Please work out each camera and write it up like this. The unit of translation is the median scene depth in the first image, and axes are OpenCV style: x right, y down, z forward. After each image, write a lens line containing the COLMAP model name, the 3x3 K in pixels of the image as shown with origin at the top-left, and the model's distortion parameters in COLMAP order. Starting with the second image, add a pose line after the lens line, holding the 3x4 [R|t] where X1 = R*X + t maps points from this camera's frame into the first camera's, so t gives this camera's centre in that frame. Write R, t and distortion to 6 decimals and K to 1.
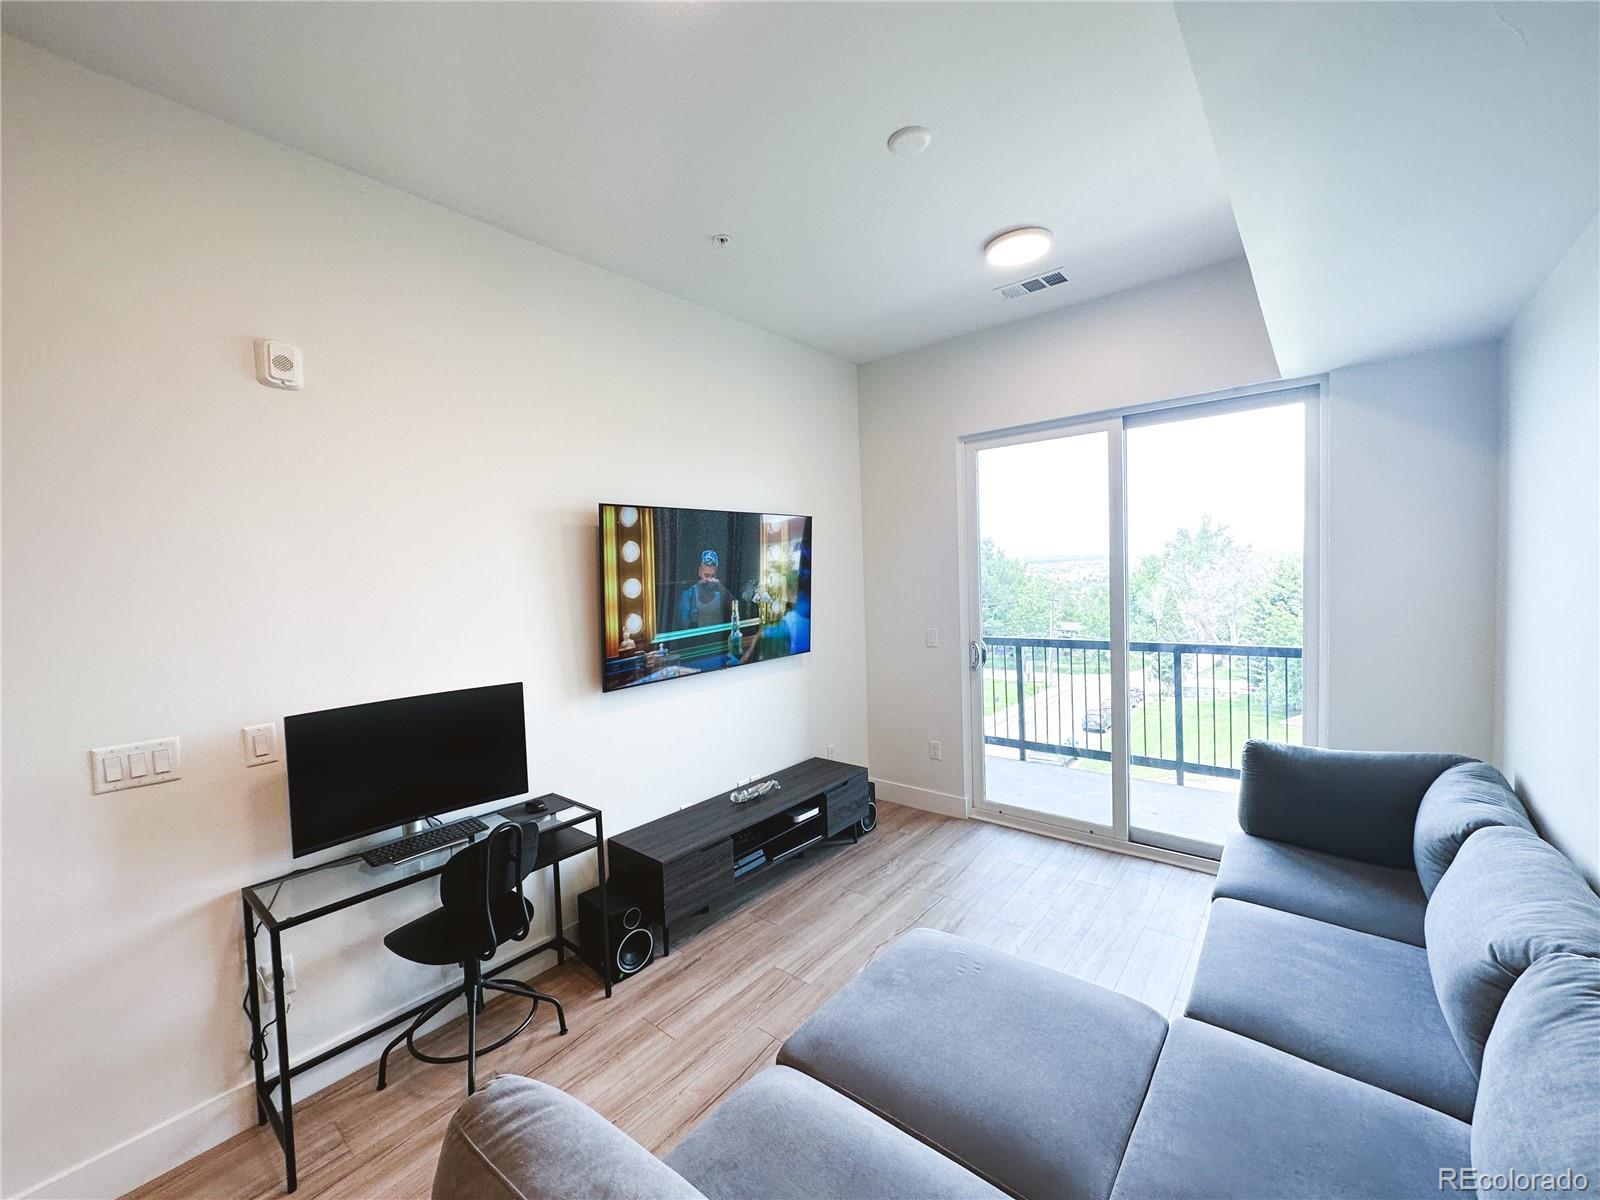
lens RADIAL K [[636.5, 0, 800.0], [0, 636.5, 600.0], [0, 0, 1]] dist [-0.001338, 0.000303]
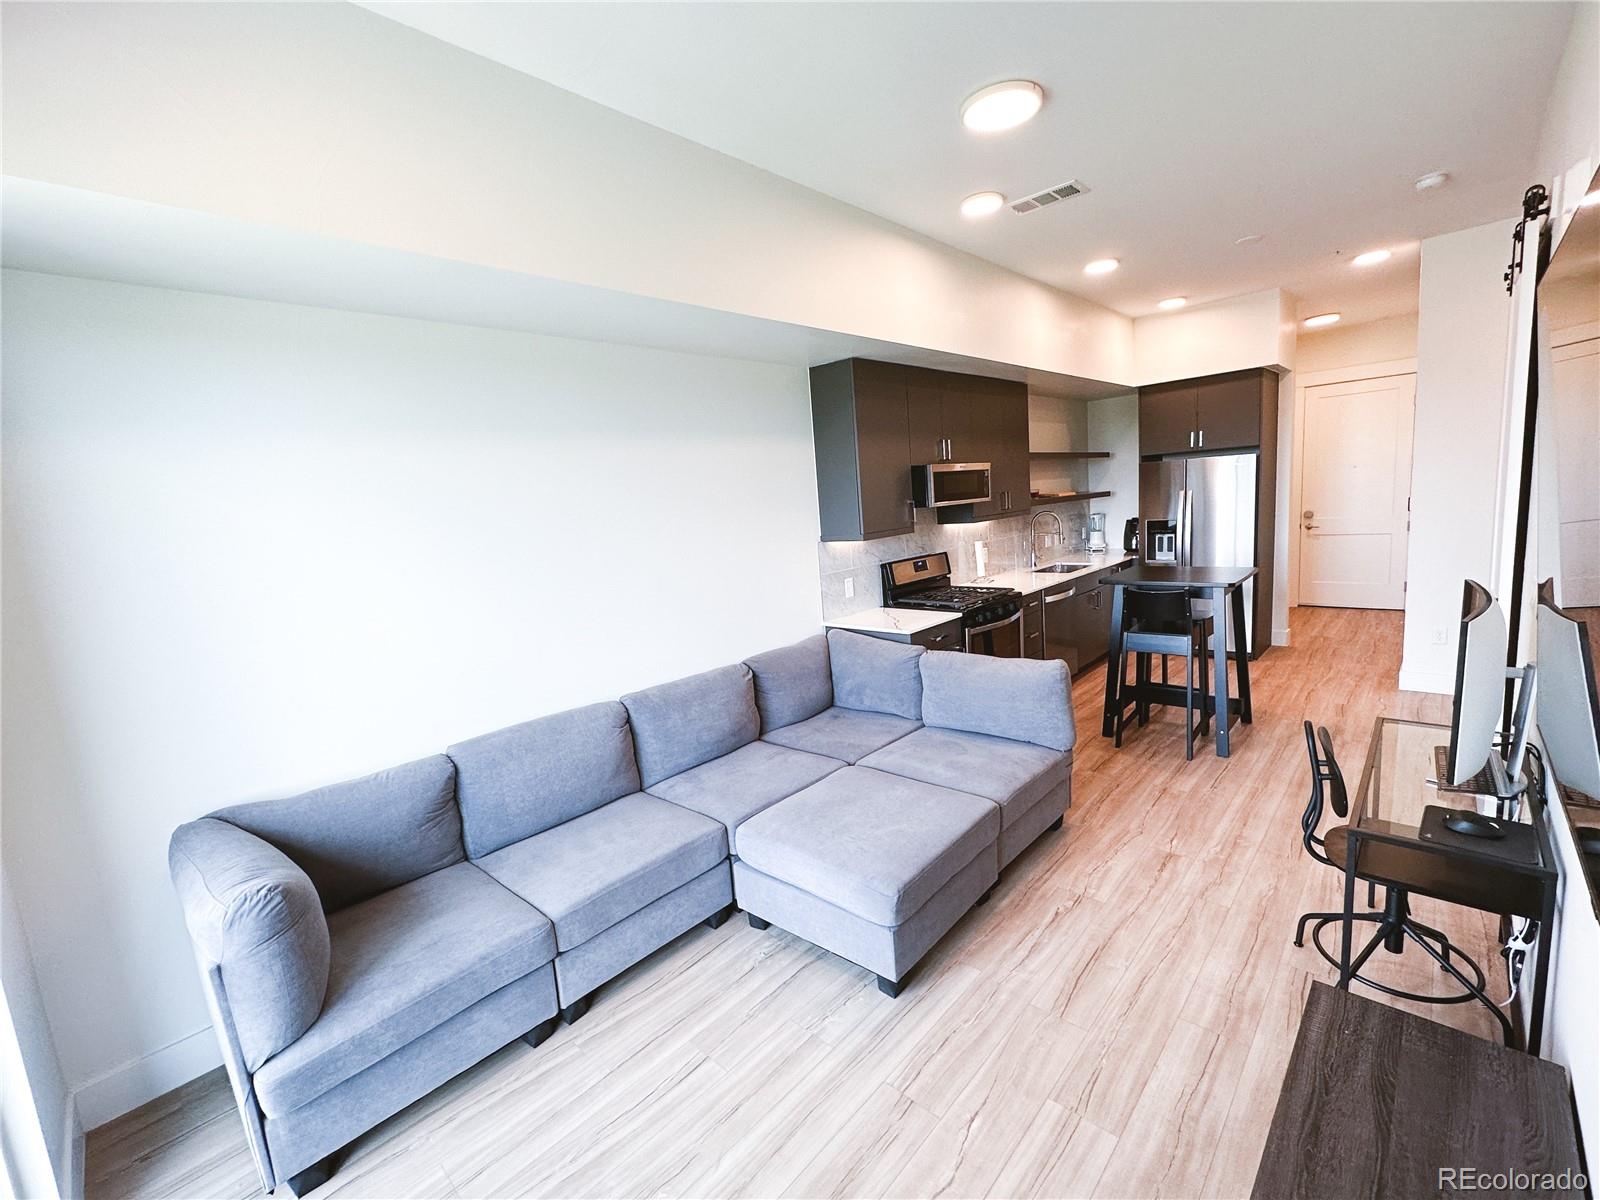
lens RADIAL K [[686.9, 0, 800.0], [0, 686.9, 600.0], [0, 0, 1]] dist [0.000478, 0.000035]
pose [[-0.992121, 0.100902, 0.074261, 0.158303], [0.113277, 0.975677, 0.187677, -0.086250], [-0.053517, 0.194610, -0.979420, 1.514687]]
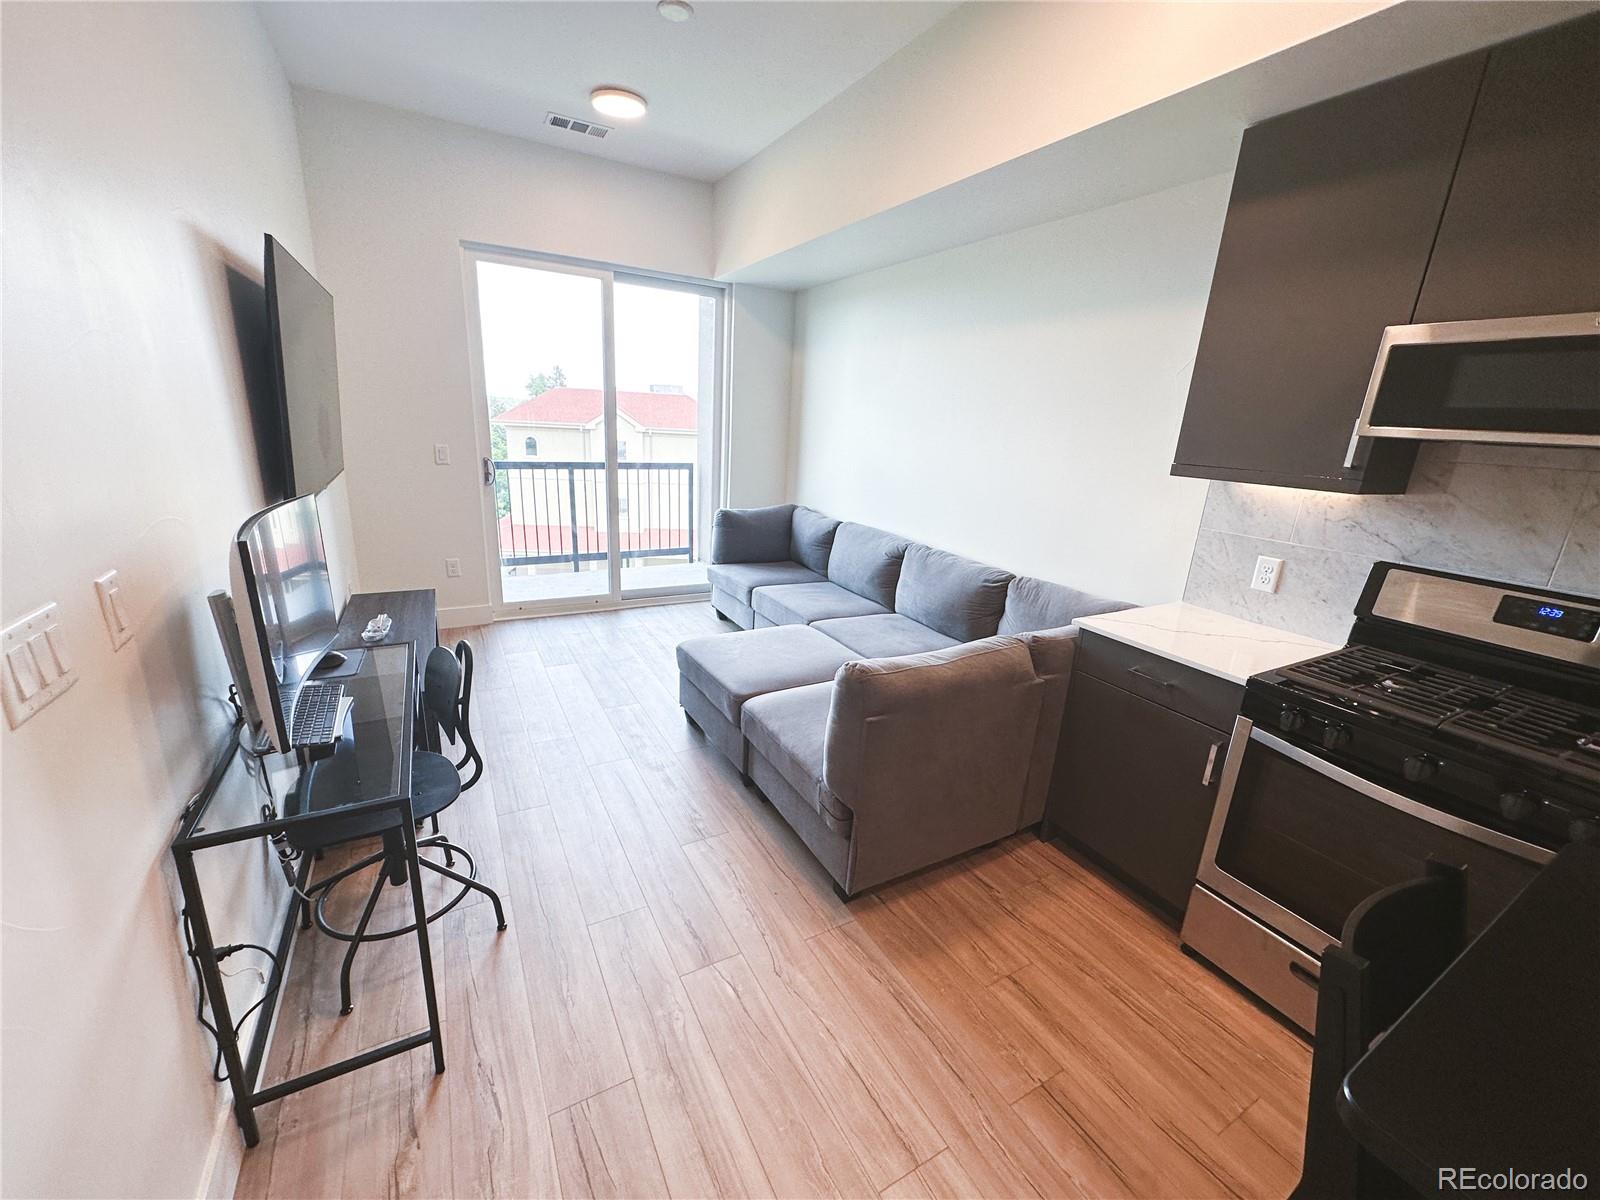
lens RADIAL K [[636.5, 0, 800.0], [0, 636.5, 600.0], [0, 0, 1]] dist [-0.001338, 0.000303]
pose [[0.357514, -0.207092, 0.910657, -0.810375], [-0.023413, 0.972810, 0.230418, 0.059107], [-0.933614, -0.103699, 0.342945, 0.196961]]
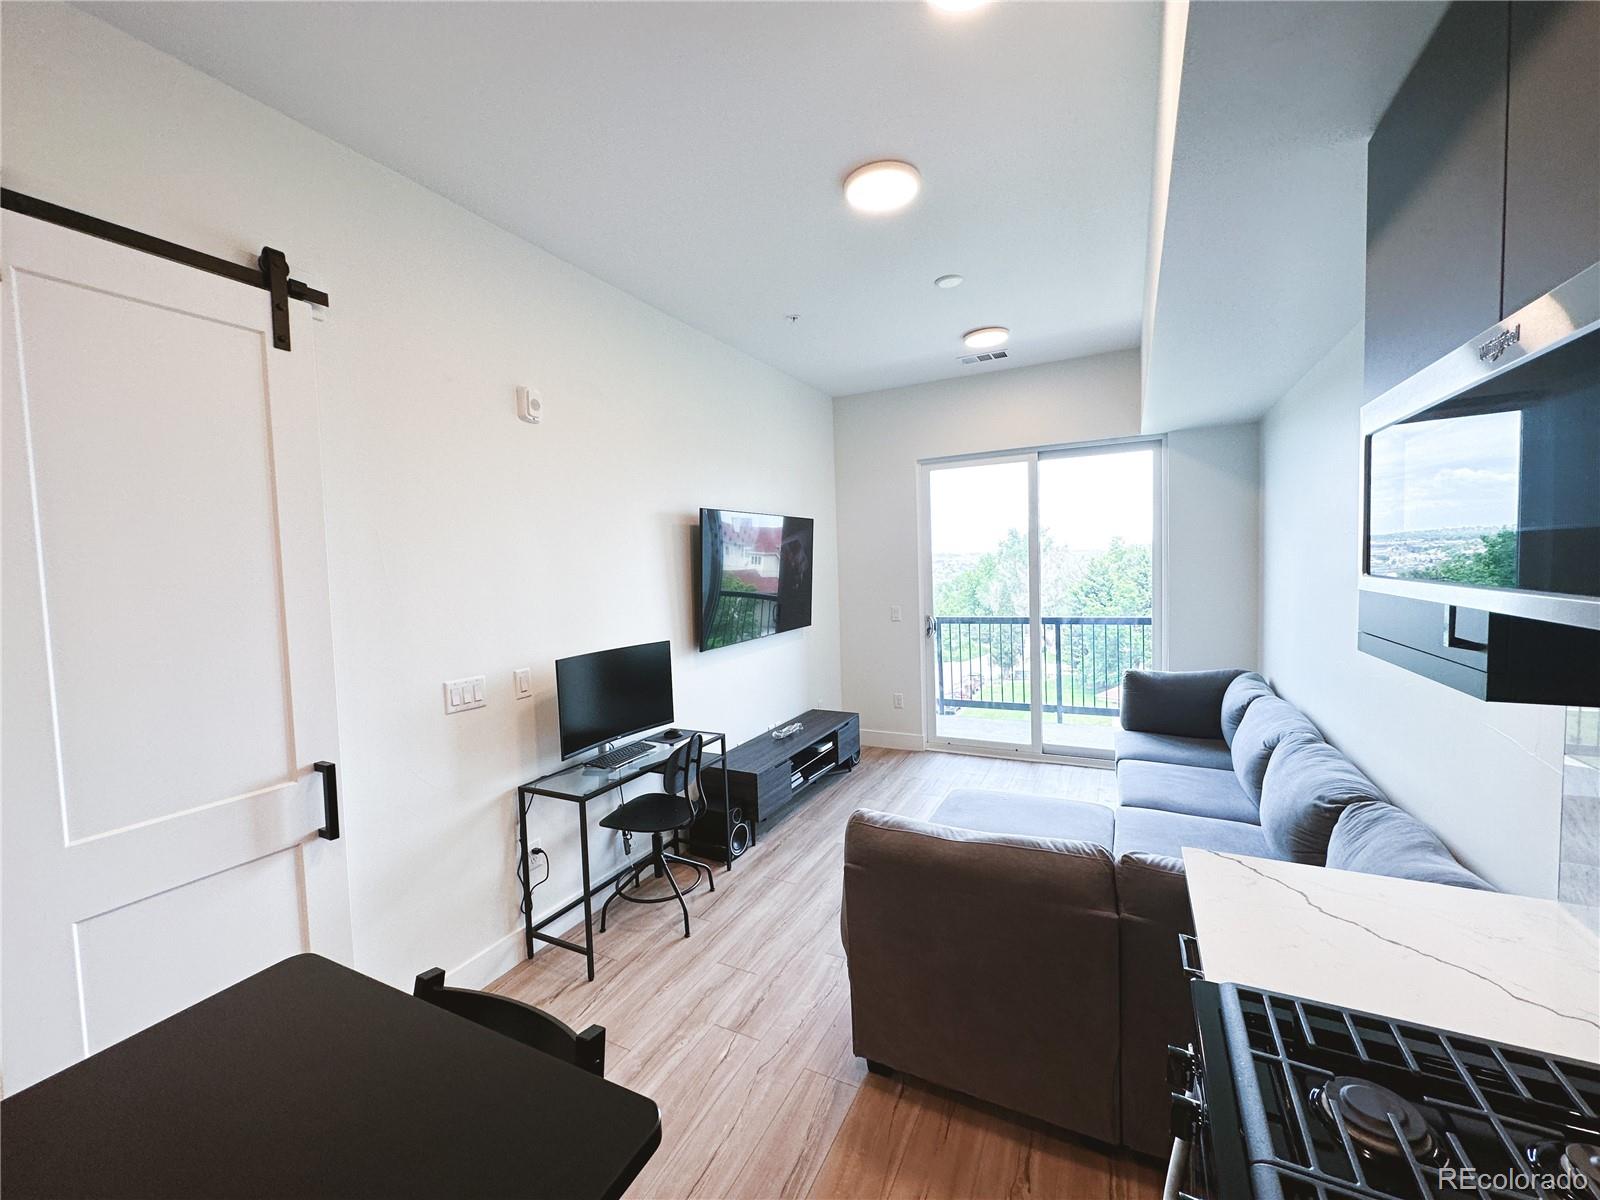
lens RADIAL K [[636.5, 0, 800.0], [0, 636.5, 600.0], [0, 0, 1]] dist [-0.001338, 0.000303]
pose [[0.975834, -0.011849, 0.218192, -0.404563], [0.010865, 0.999925, 0.005713, 0.033522], [-0.218243, -0.003204, 0.975889, -0.334257]]
